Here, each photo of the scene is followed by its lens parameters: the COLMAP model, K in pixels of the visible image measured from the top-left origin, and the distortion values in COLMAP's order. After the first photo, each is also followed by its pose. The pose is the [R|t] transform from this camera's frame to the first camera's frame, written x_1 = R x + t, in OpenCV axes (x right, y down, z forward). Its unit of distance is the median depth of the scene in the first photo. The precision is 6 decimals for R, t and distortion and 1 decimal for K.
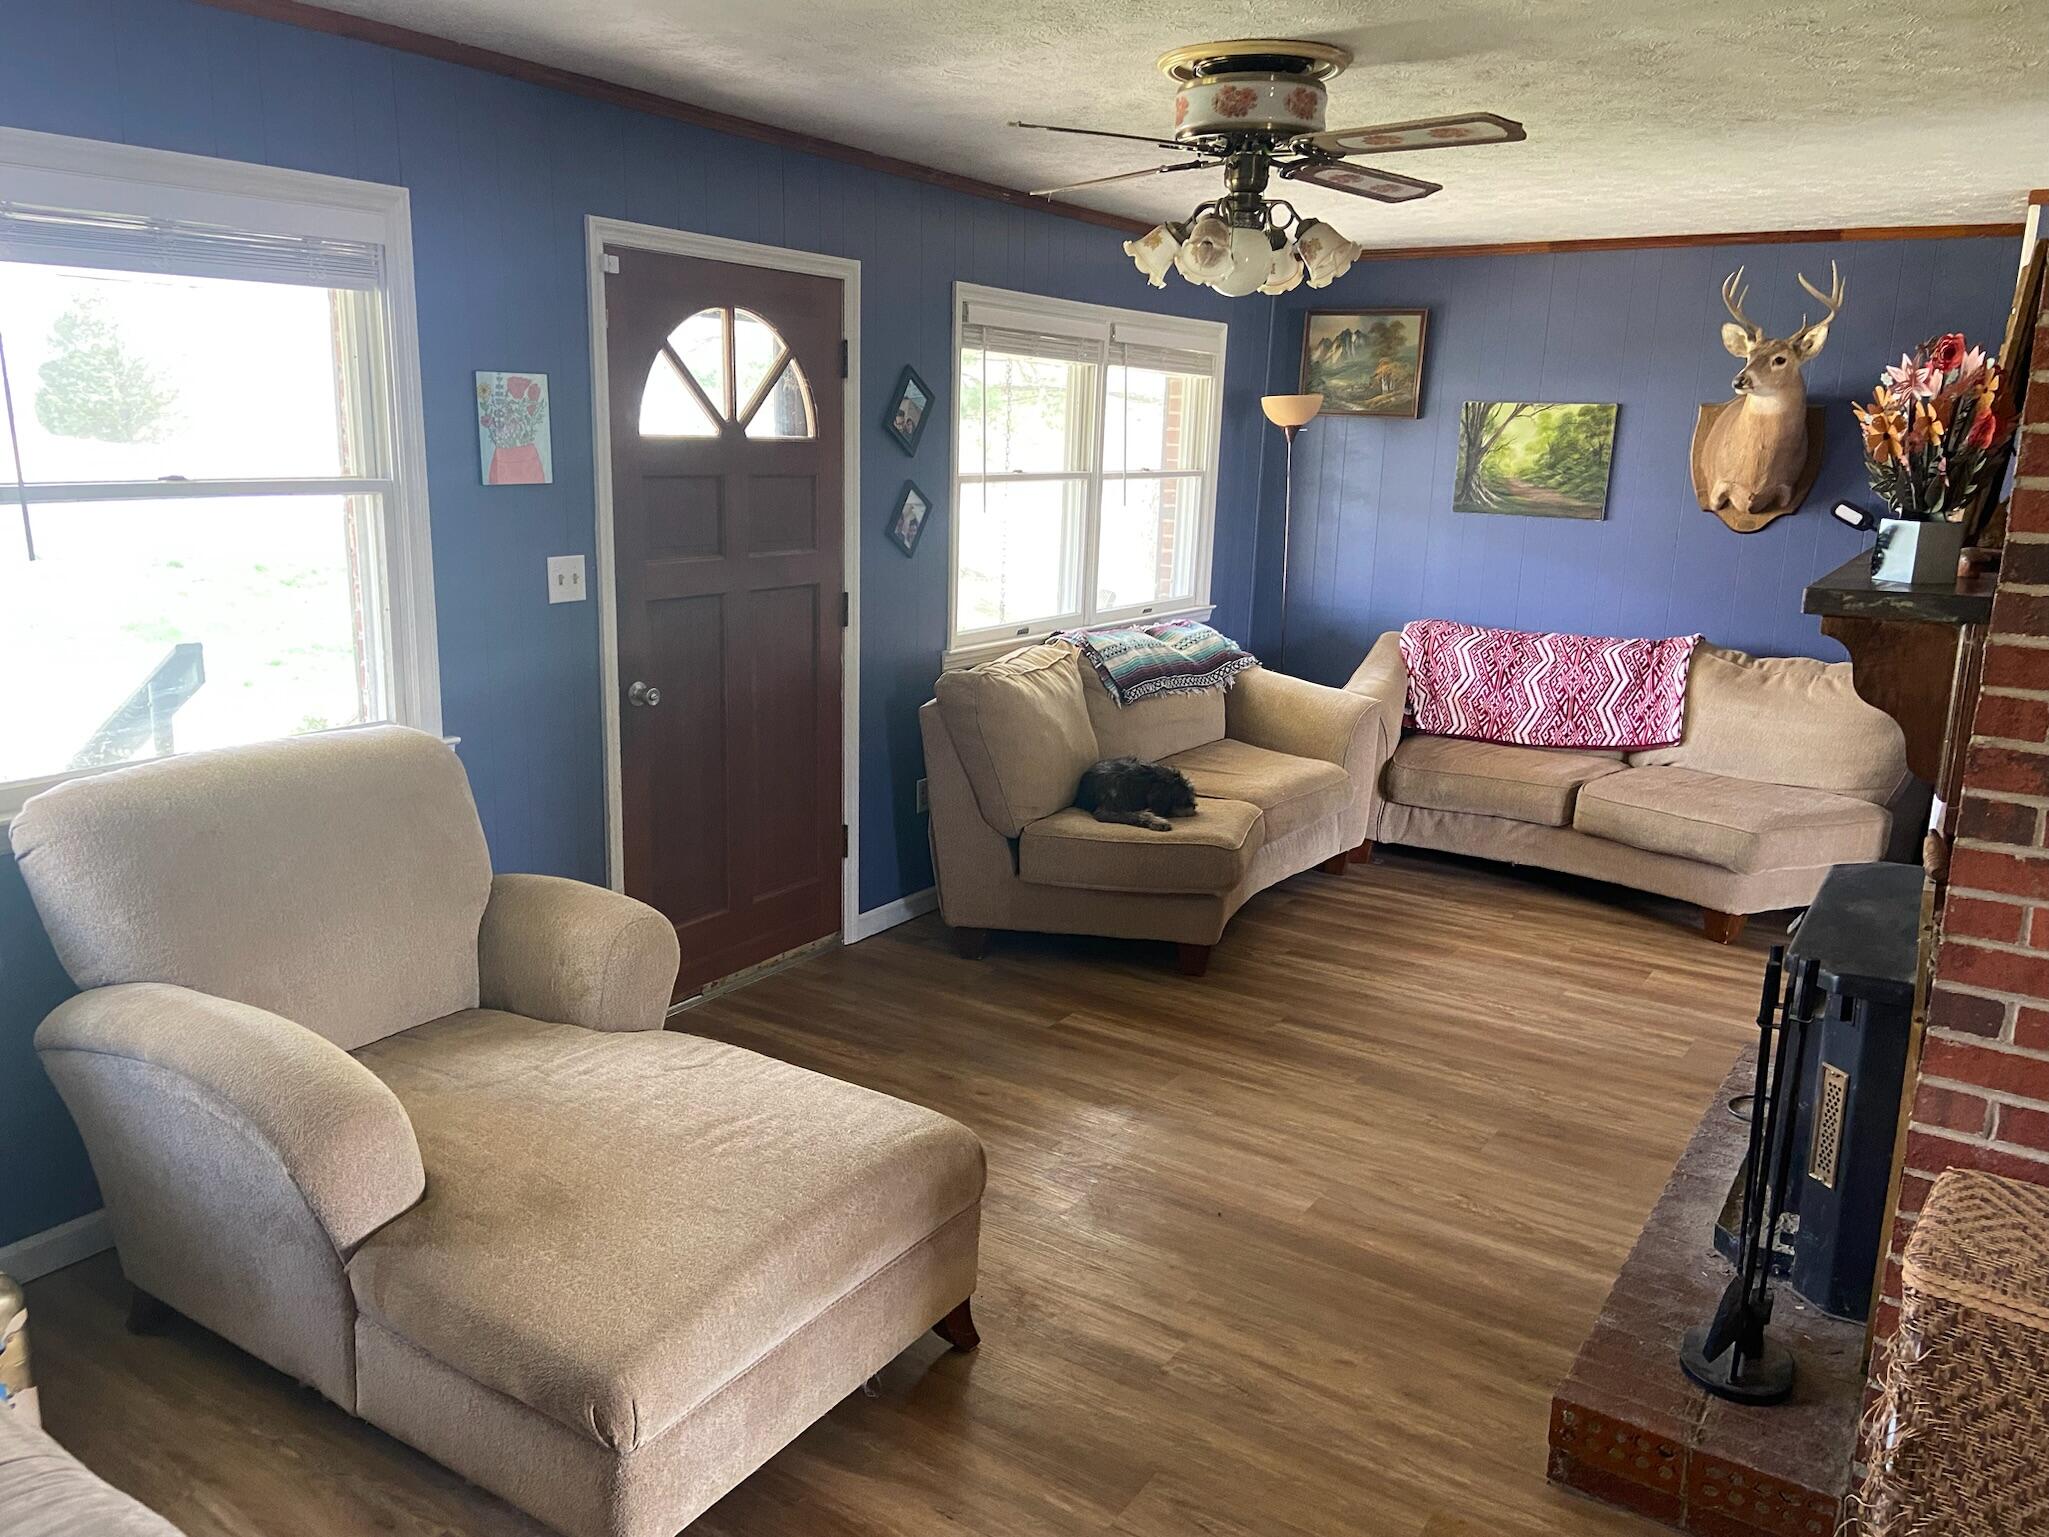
lens RADIAL K [[1534.6, 0, 1014.2], [0, 1534.6, 746.4], [0, 0, 1]] dist [0.127081, -0.137866]
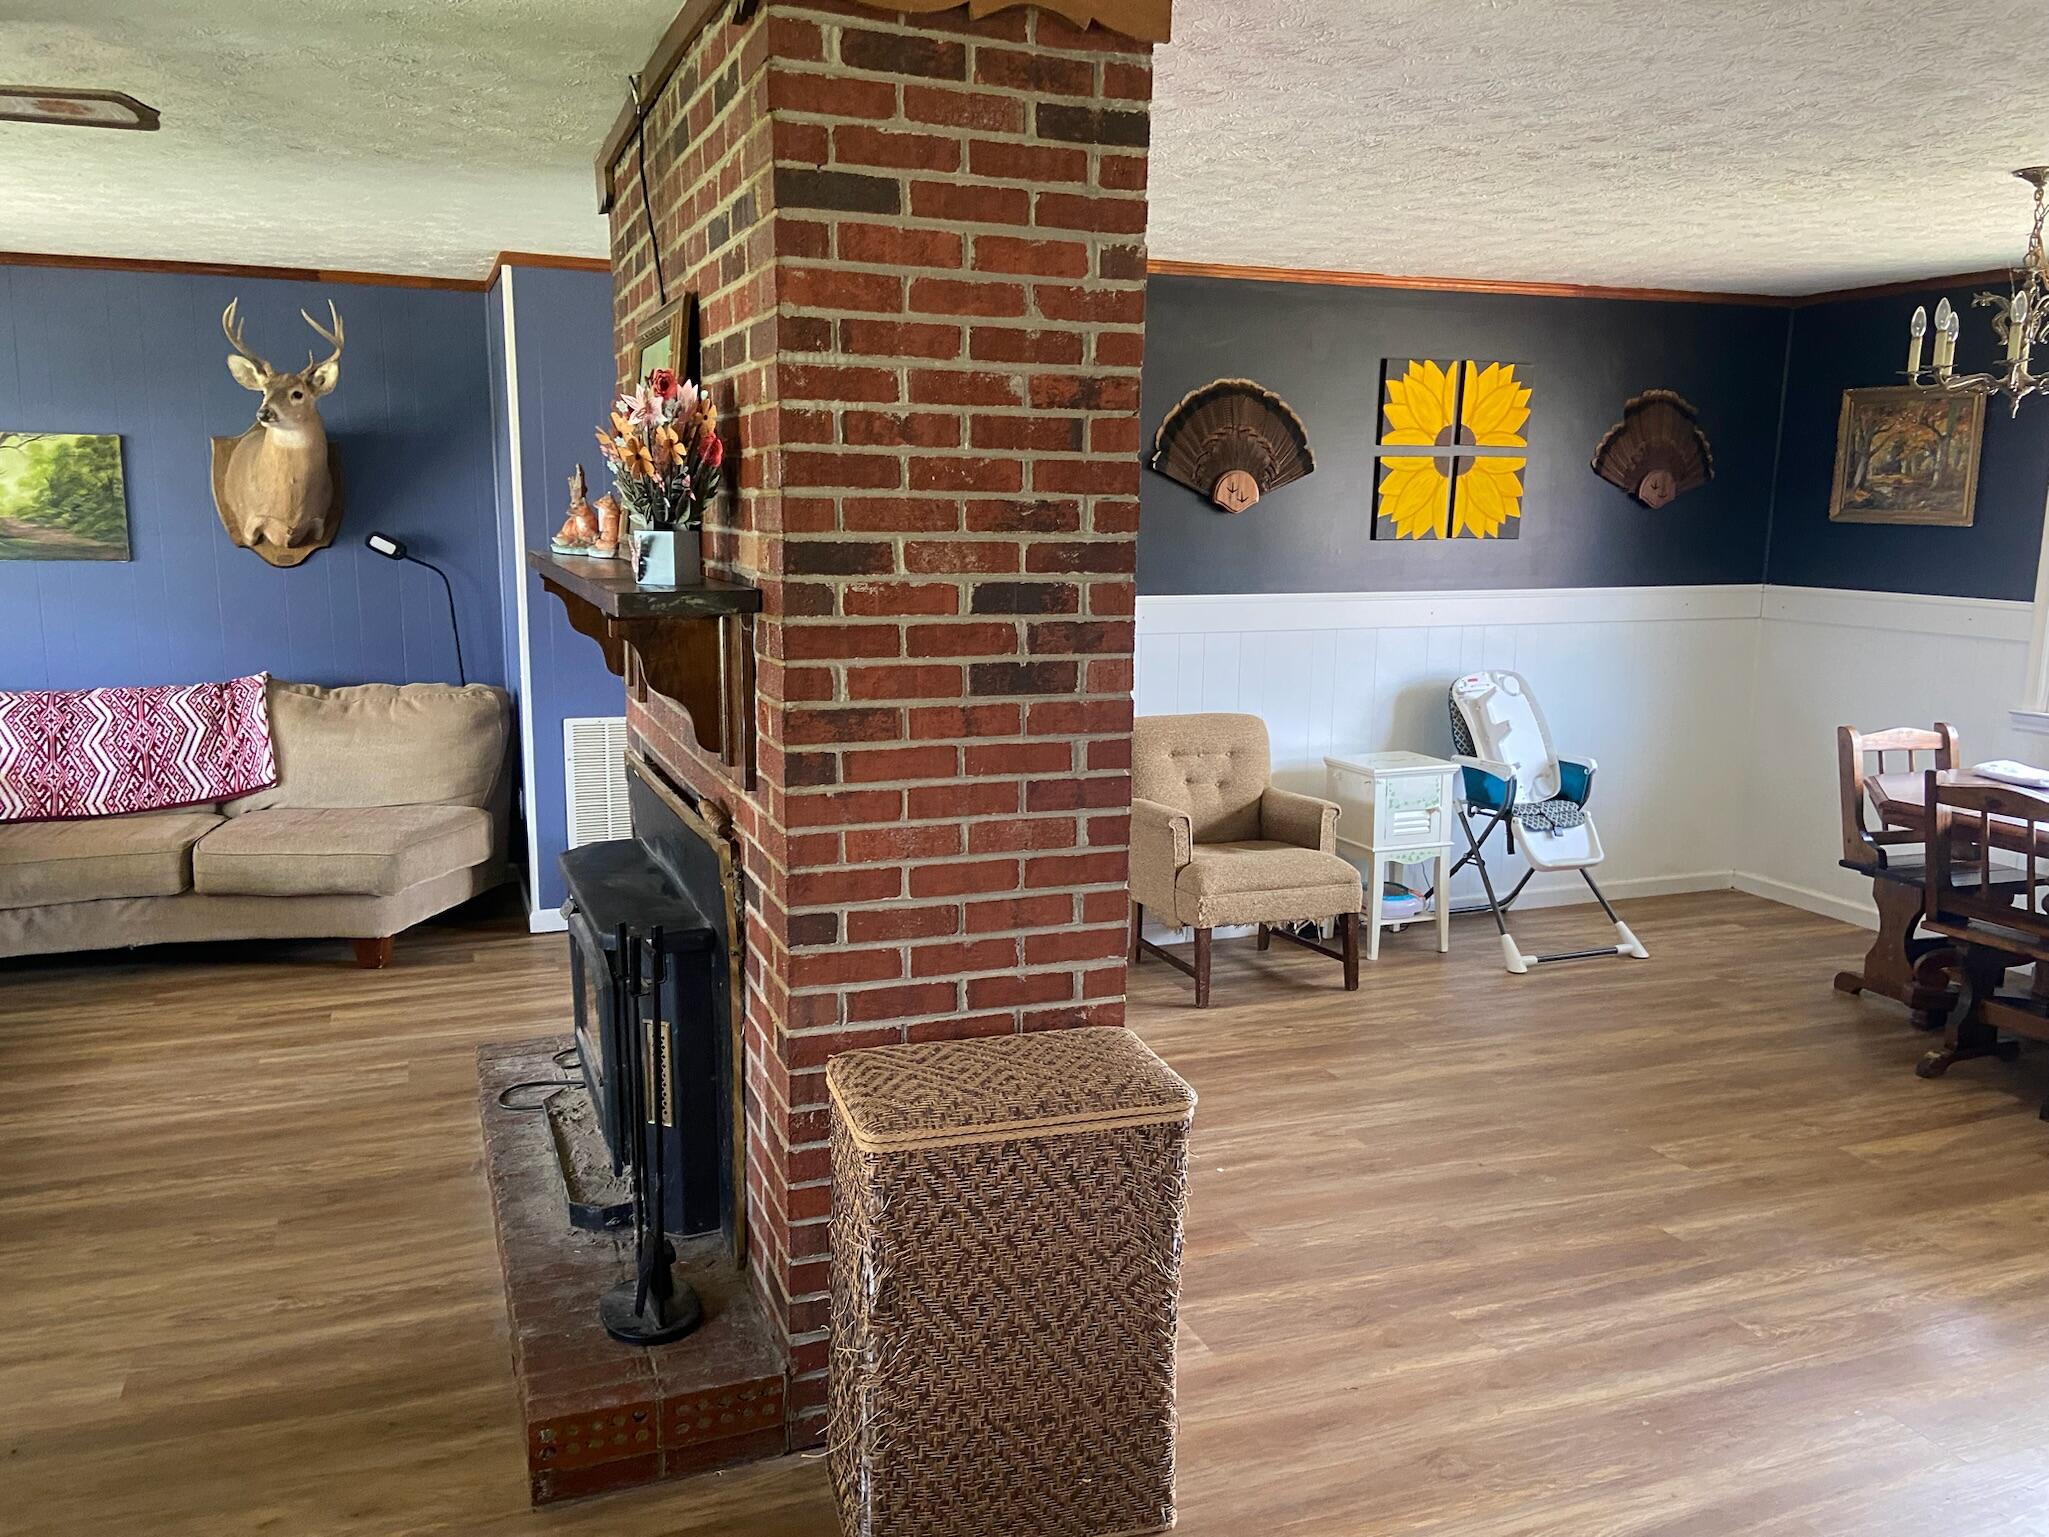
lens RADIAL K [[1540.0, 0, 982.0], [0, 1540.0, 770.2], [0, 0, 1]] dist [0.133230, -0.172549]
pose [[0.590838, -0.160197, 0.790726, -0.094177], [0.170880, 0.982701, 0.071406, -0.005506], [-0.788486, 0.092930, 0.607991, 0.062376]]
